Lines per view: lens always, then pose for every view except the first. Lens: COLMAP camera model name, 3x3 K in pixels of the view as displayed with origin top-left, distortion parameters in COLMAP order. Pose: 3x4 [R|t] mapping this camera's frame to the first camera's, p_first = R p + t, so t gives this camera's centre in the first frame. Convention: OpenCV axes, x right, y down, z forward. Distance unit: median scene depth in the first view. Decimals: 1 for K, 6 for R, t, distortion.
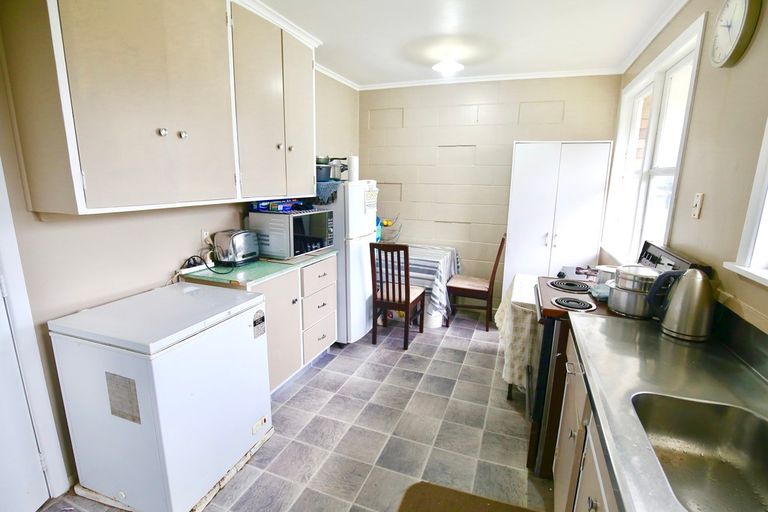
lens RADIAL K [[375.1, 0, 387.2], [0, 375.1, 256.1], [0, 0, 1]] dist [-0.006104, 0.000788]
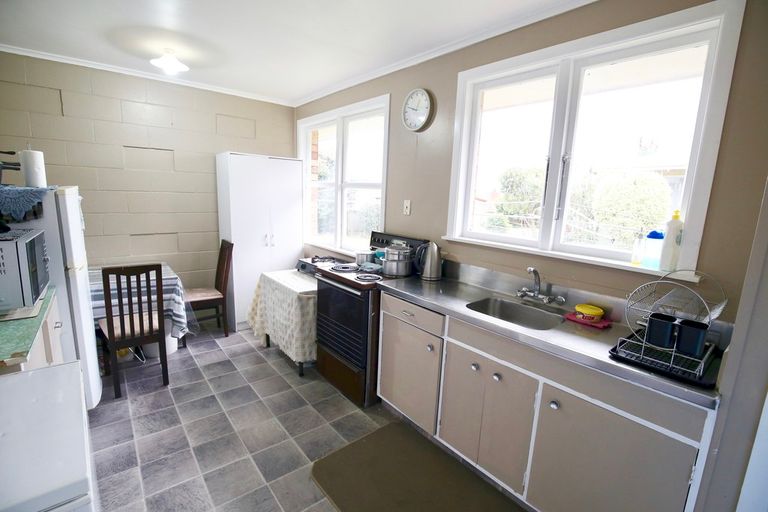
lens RADIAL K [[358.7, 0, 387.1], [0, 358.7, 255.7], [0, 0, 1]] dist [-0.001309, -0.000217]
pose [[0.510836, -0.146301, 0.847138, -0.386284], [0.151263, 0.985335, 0.078955, -0.033887], [-0.846266, 0.087807, 0.525475, 0.131460]]
